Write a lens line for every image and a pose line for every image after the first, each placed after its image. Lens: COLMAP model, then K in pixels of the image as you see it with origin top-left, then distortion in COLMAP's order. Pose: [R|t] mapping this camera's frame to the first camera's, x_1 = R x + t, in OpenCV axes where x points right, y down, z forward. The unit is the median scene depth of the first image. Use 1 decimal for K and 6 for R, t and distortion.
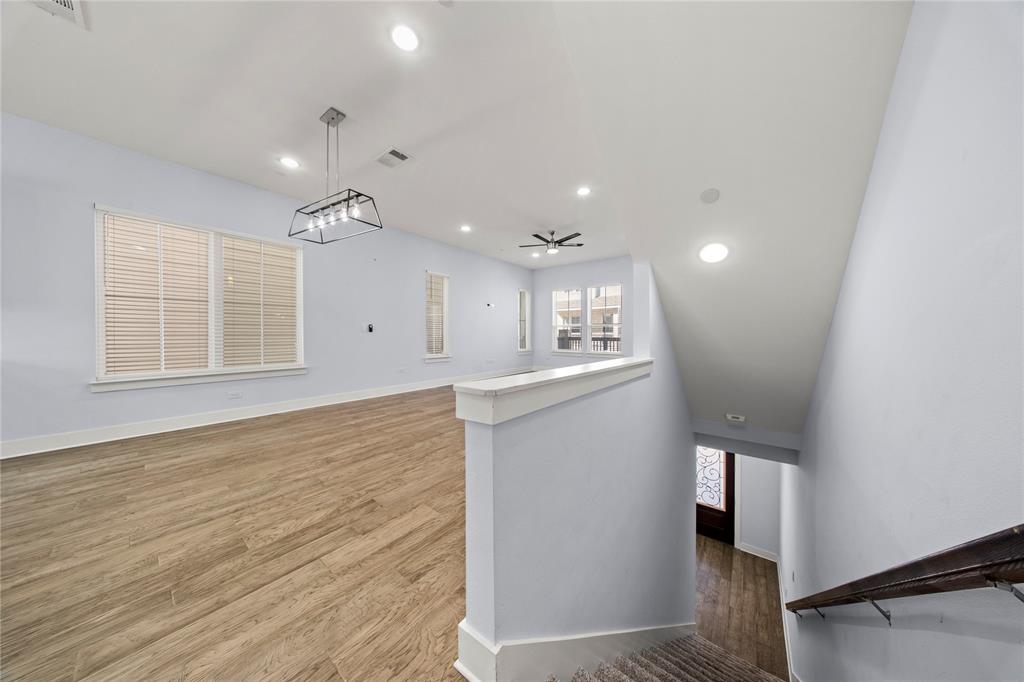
lens RADIAL K [[306.3, 0, 529.3], [0, 306.3, 339.4], [0, 0, 1]] dist [0.000657, -0.000138]
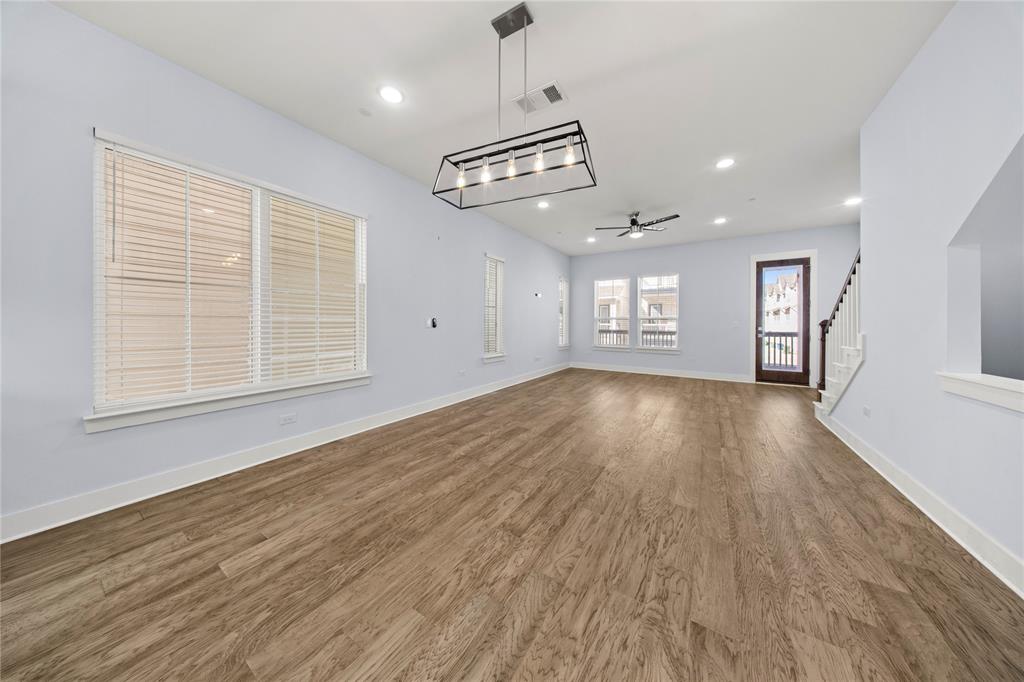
lens RADIAL K [[306.3, 0, 521.6], [0, 306.3, 325.3], [0, 0, 1]] dist [0.000657, -0.000138]
pose [[0.994523, 0.001387, 0.104504, -0.691368], [-0.000468, 0.999961, -0.008821, -0.042821], [-0.104512, 0.008724, 0.994485, 0.326692]]
